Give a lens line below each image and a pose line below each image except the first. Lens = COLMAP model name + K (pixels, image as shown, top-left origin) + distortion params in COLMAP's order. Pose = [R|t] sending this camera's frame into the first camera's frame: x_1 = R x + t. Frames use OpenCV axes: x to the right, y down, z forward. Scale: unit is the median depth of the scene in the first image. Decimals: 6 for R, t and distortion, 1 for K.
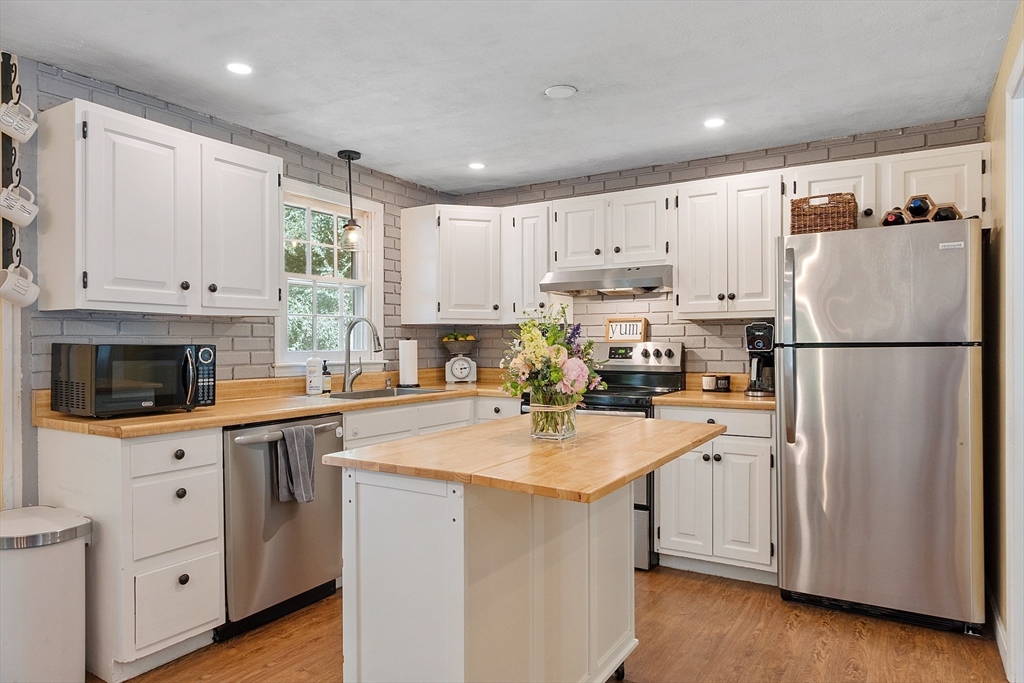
lens RADIAL K [[639.7, 0, 506.8], [0, 639.7, 345.2], [0, 0, 1]] dist [0.005464, 0.000888]
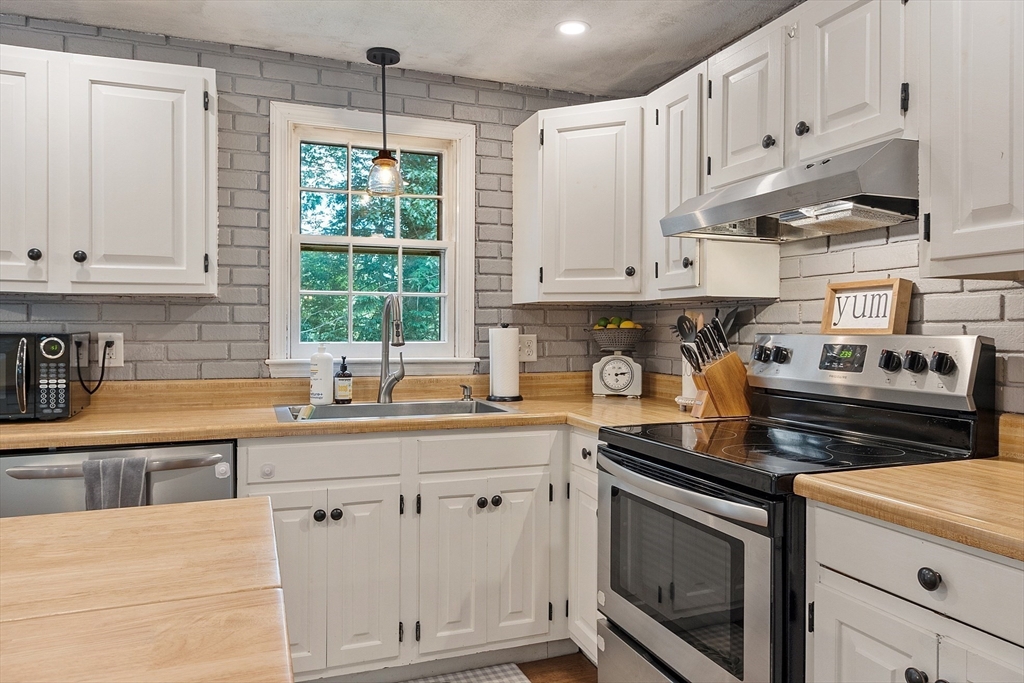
lens RADIAL K [[694.9, 0, 511.1], [0, 694.9, 332.5], [0, 0, 1]] dist [0.004660, 0.001141]
pose [[0.791698, 0.008045, -0.610860, 0.320568], [-0.008027, 0.999964, 0.002766, -0.005831], [0.610860, 0.002714, 0.791734, 0.504593]]
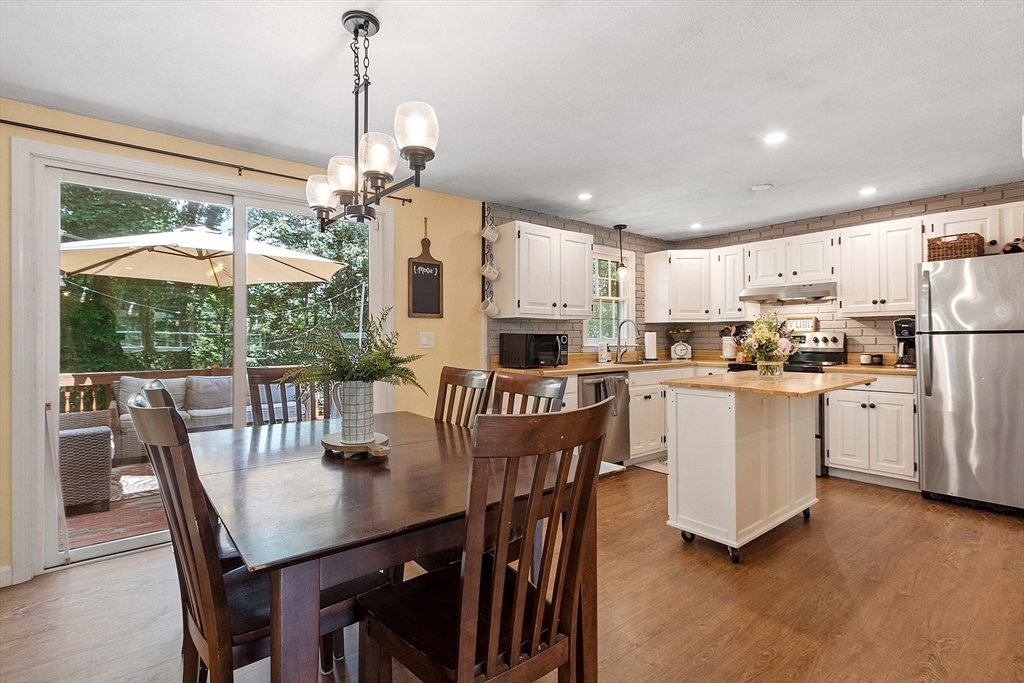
lens RADIAL K [[475.0, 0, 506.7], [0, 475.0, 334.5], [0, 0, 1]] dist [0.000299, -0.000943]
pose [[0.941483, -0.004193, -0.337034, -0.101703], [0.000911, 0.999951, -0.009895, 0.011306], [0.337059, 0.009008, 0.941441, -0.335080]]
